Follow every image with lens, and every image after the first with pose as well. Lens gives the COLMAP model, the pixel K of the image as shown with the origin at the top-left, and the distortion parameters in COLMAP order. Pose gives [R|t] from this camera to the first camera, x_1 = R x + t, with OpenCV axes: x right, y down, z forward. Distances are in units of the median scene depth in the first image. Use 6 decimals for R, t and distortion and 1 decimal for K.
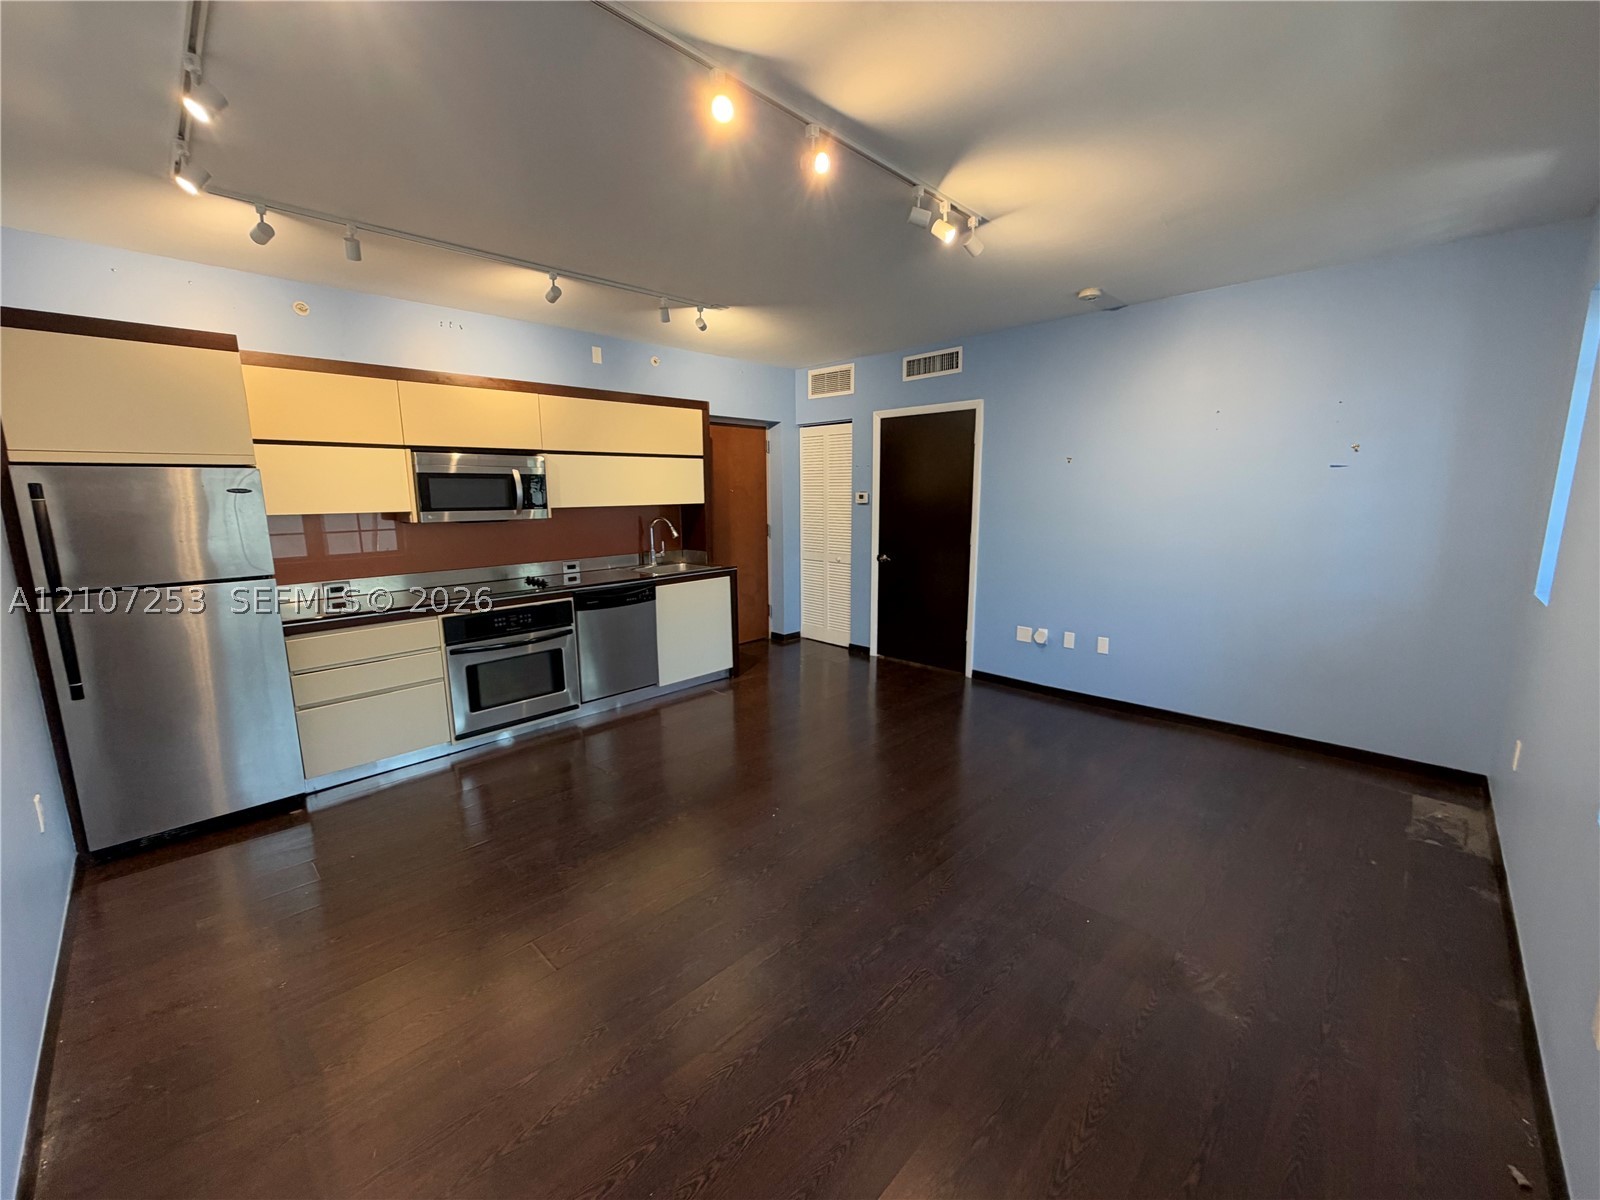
lens RADIAL K [[639.8, 0, 800.0], [0, 639.8, 600.0], [0, 0, 1]] dist [-0.000915, -0.000094]
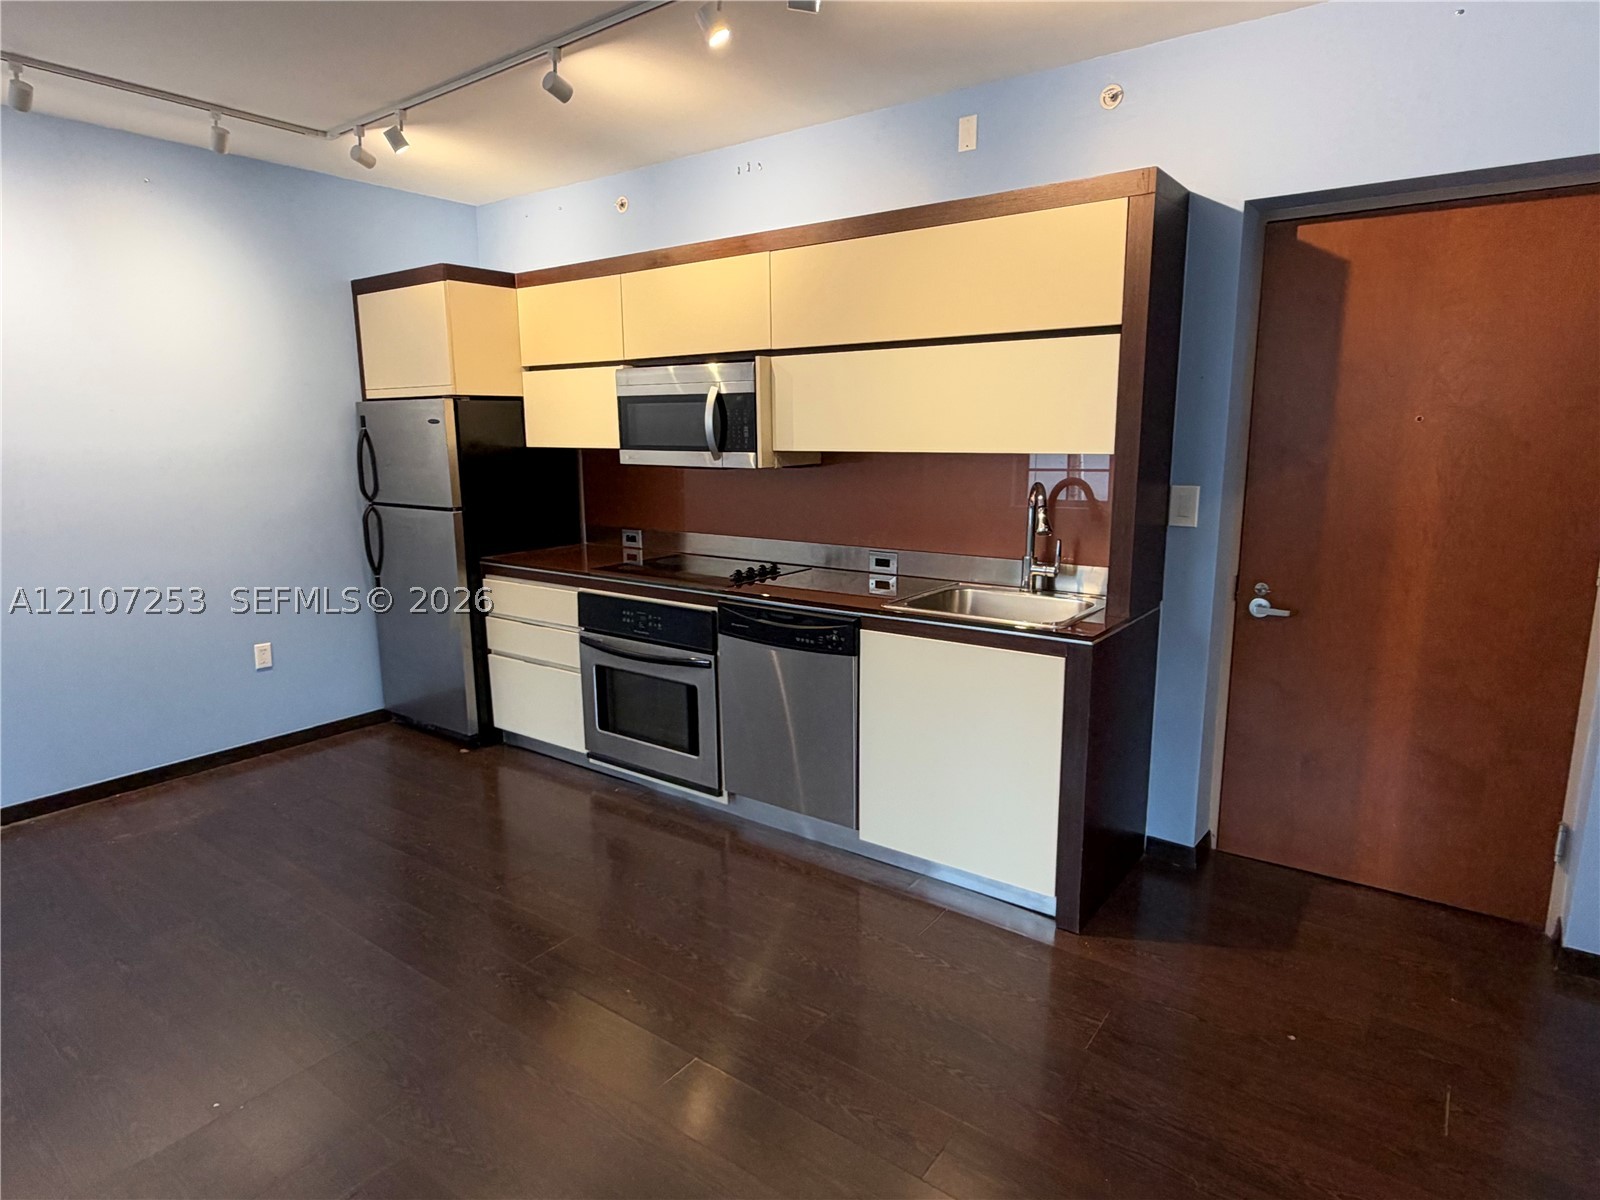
lens RADIAL K [[928.9, 0, 800.0], [0, 928.9, 600.0], [0, 0, 1]] dist [0.002144, 0.000660]
pose [[0.134076, 0.187964, -0.972982, 0.498684], [-0.164635, 0.972427, 0.165170, -0.172632], [0.977199, 0.138042, 0.161325, 1.008059]]
